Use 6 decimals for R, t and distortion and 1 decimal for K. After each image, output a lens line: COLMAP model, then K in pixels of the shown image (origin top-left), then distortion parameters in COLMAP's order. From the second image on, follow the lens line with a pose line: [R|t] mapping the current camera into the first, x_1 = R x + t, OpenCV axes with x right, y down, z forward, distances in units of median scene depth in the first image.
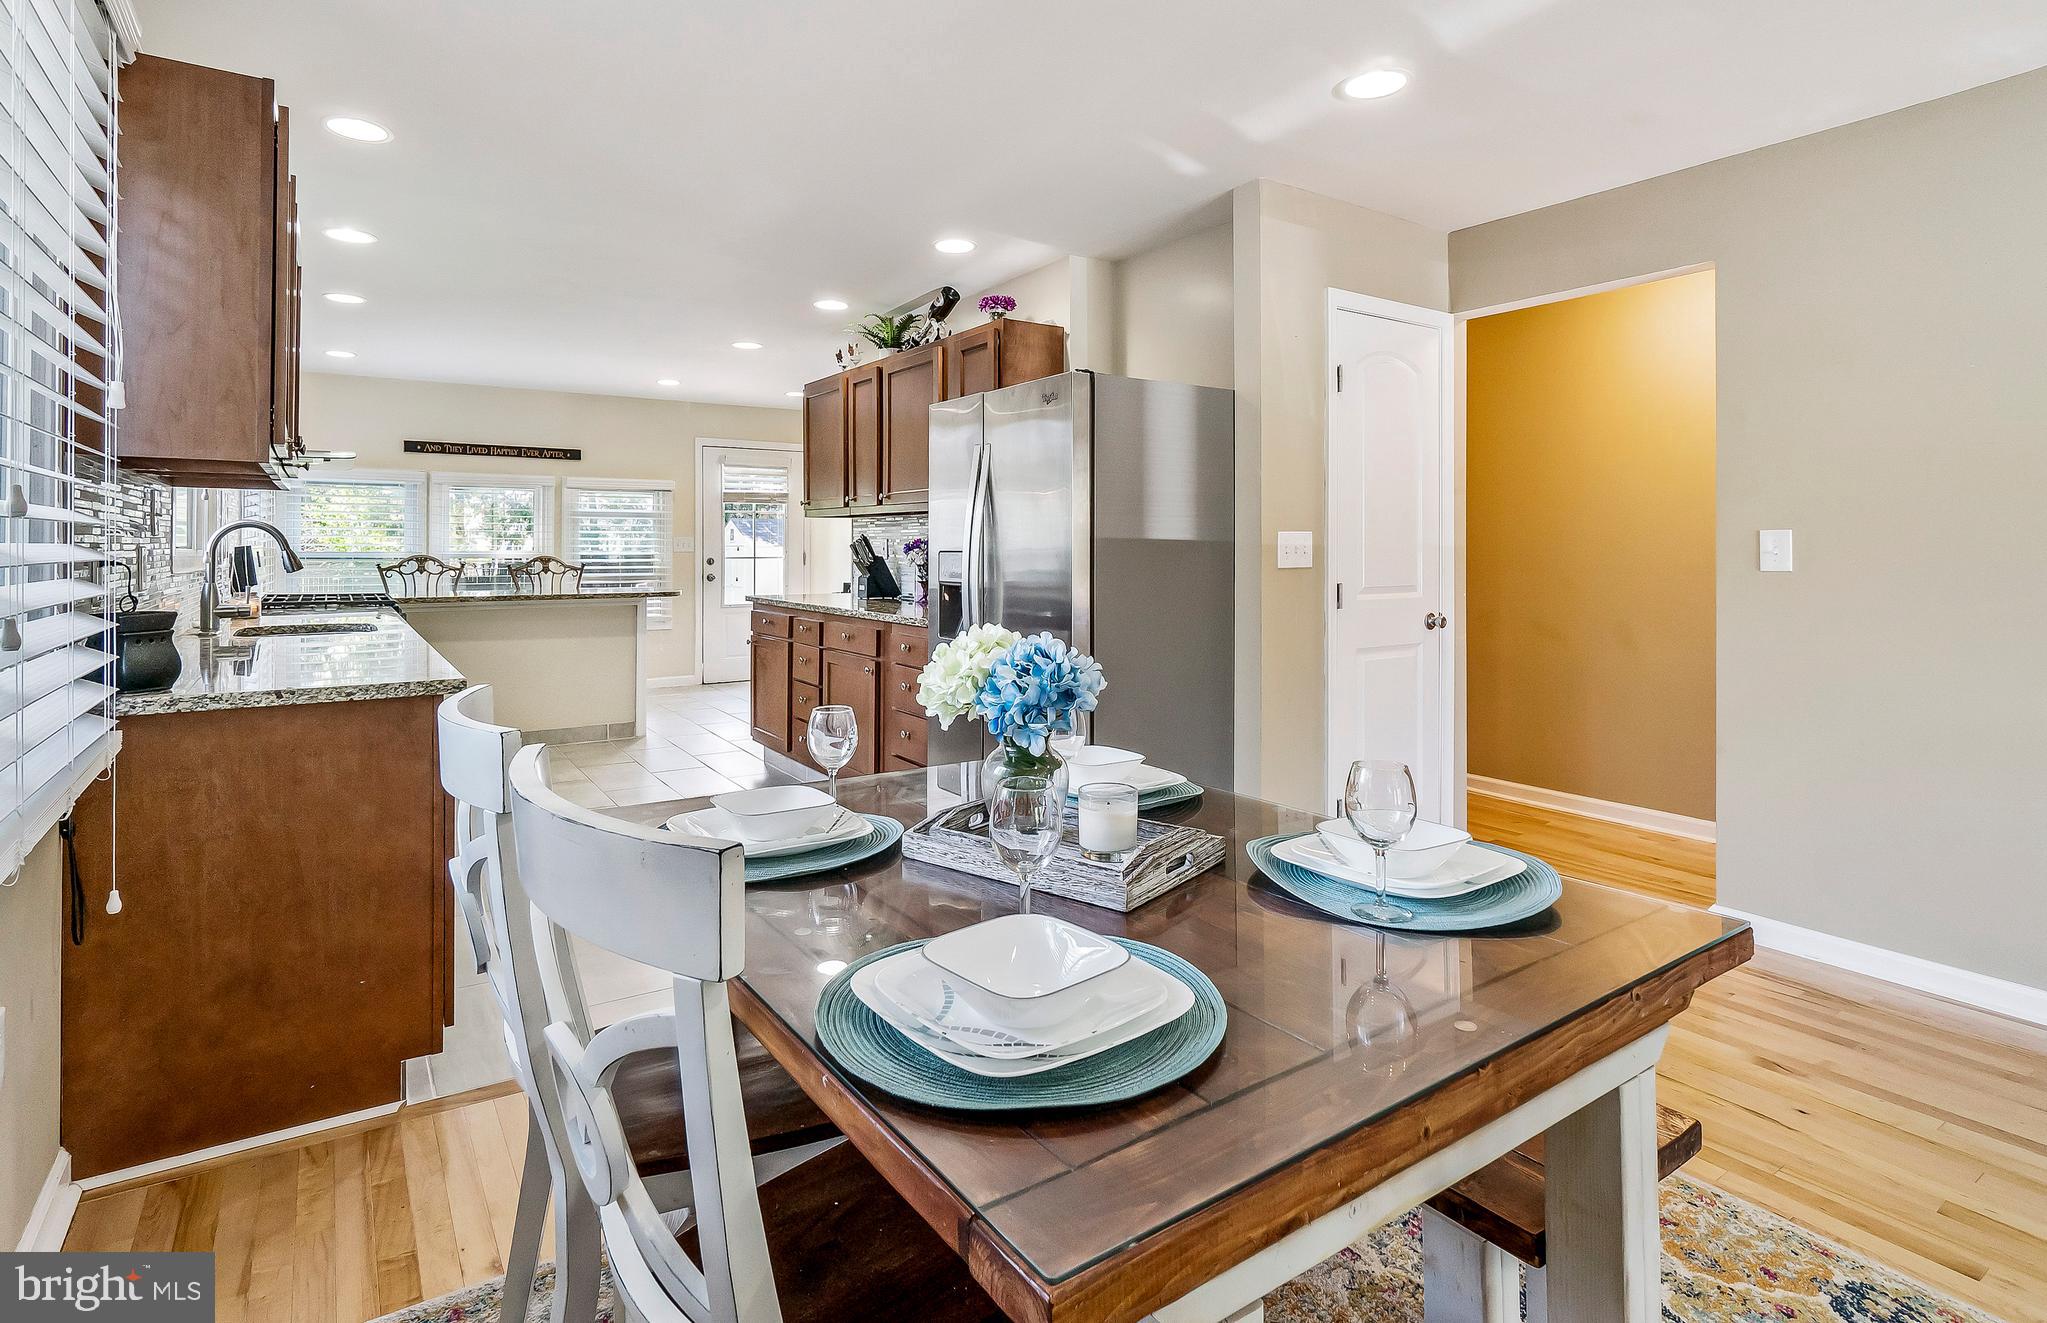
lens RADIAL K [[1019.8, 0, 1021.0], [0, 1019.8, 547.0], [0, 0, 1]] dist [-0.002116, -0.000218]
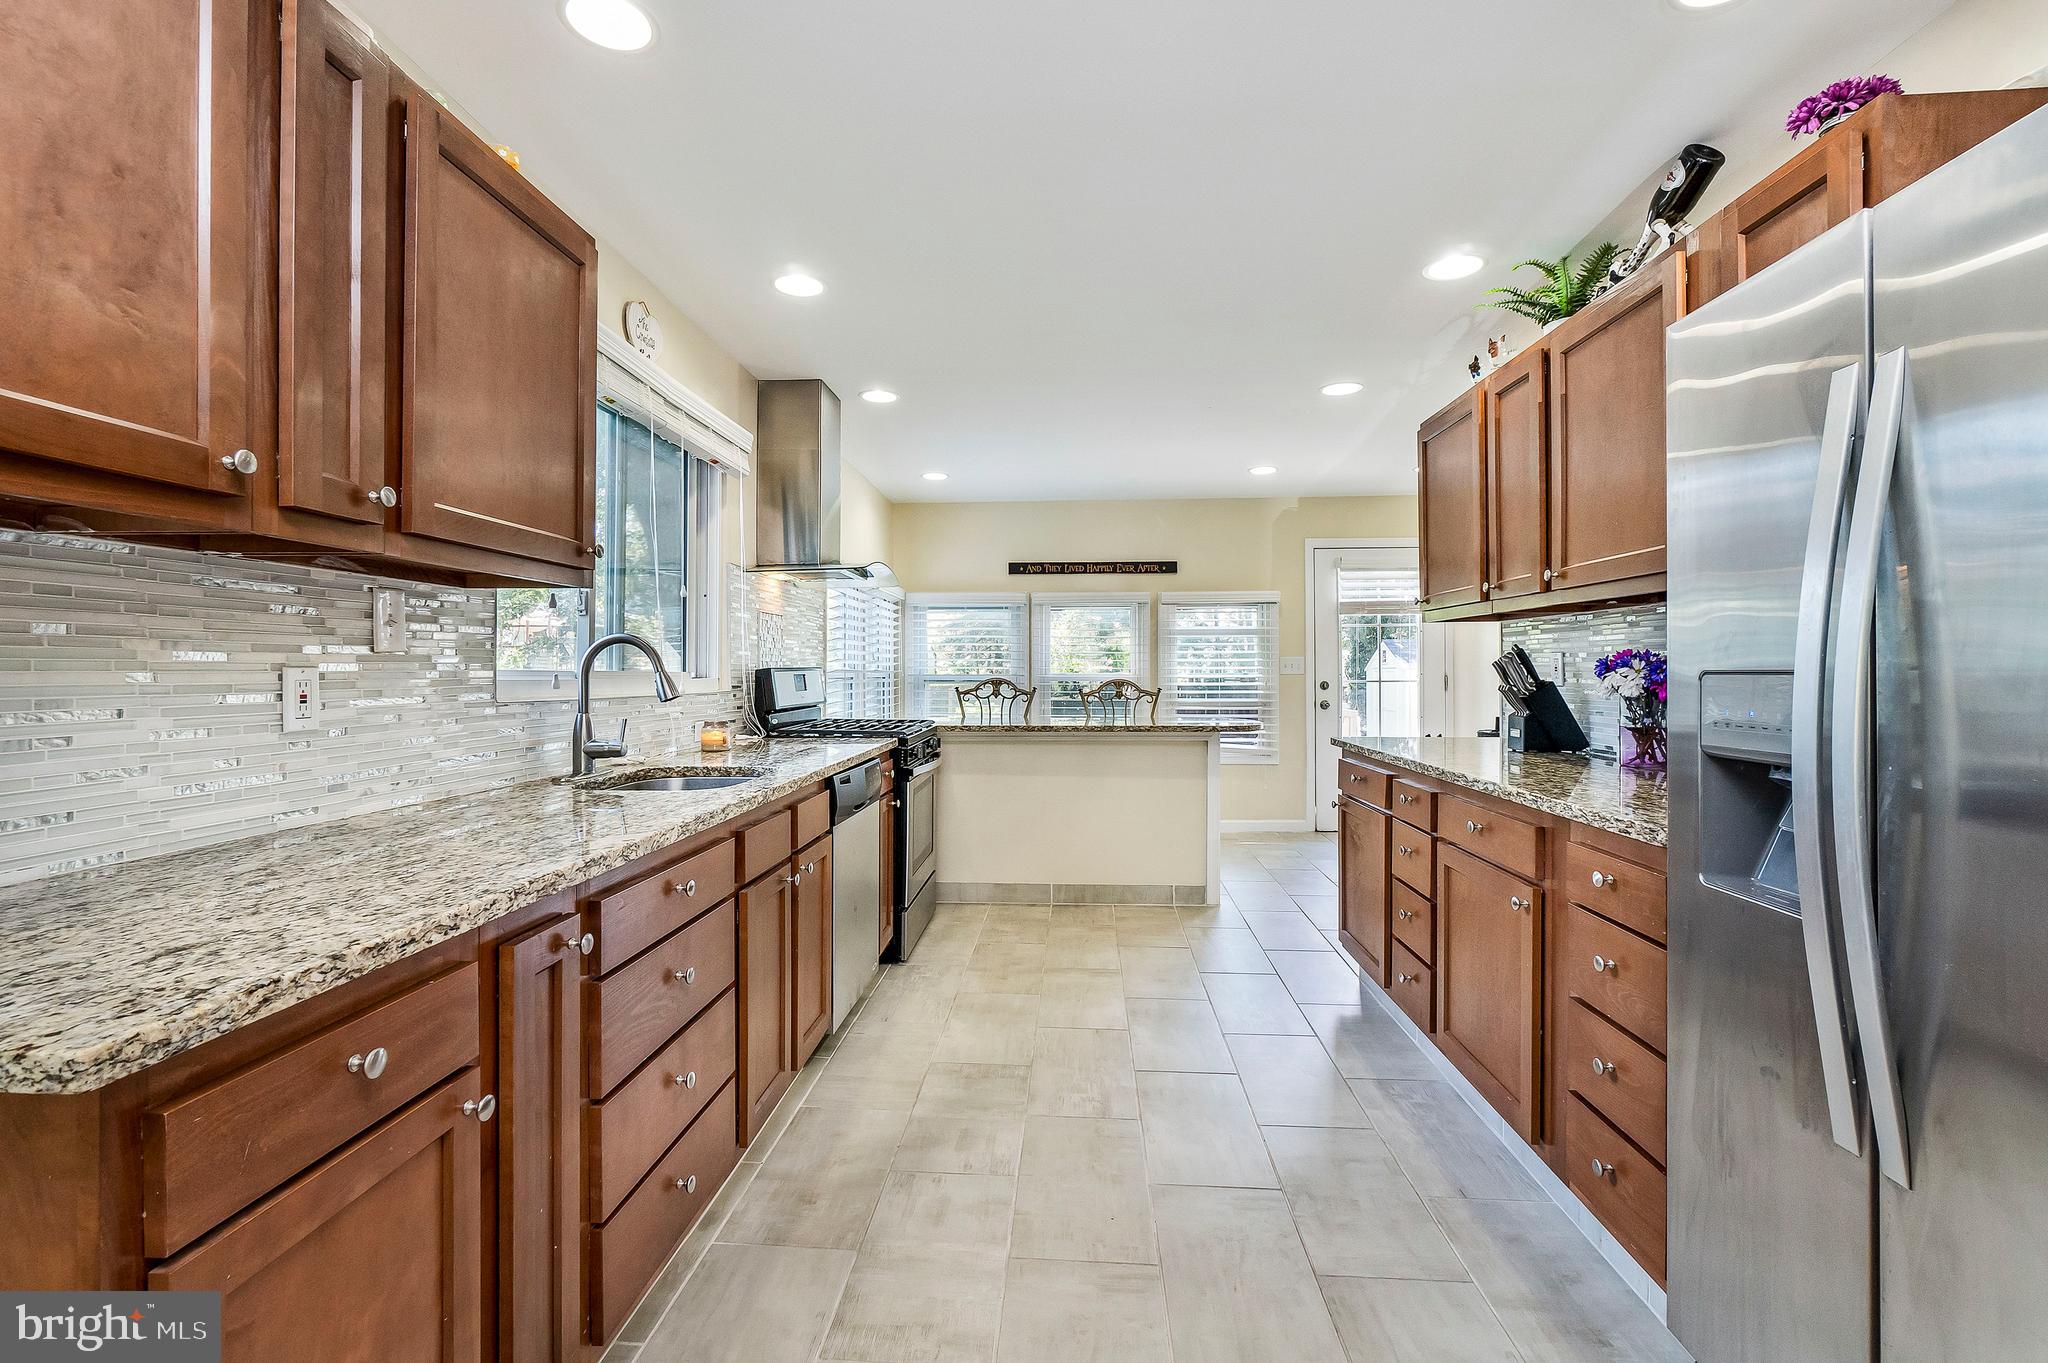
lens RADIAL K [[935.2, 0, 1026.5], [0, 935.2, 665.3], [0, 0, 1]] dist [-0.001094, 0.000177]
pose [[0.792925, -0.006552, -0.609284, -0.047178], [0.003497, 0.999975, -0.006202, 0.002050], [0.609310, 0.002787, 0.792928, 0.380644]]
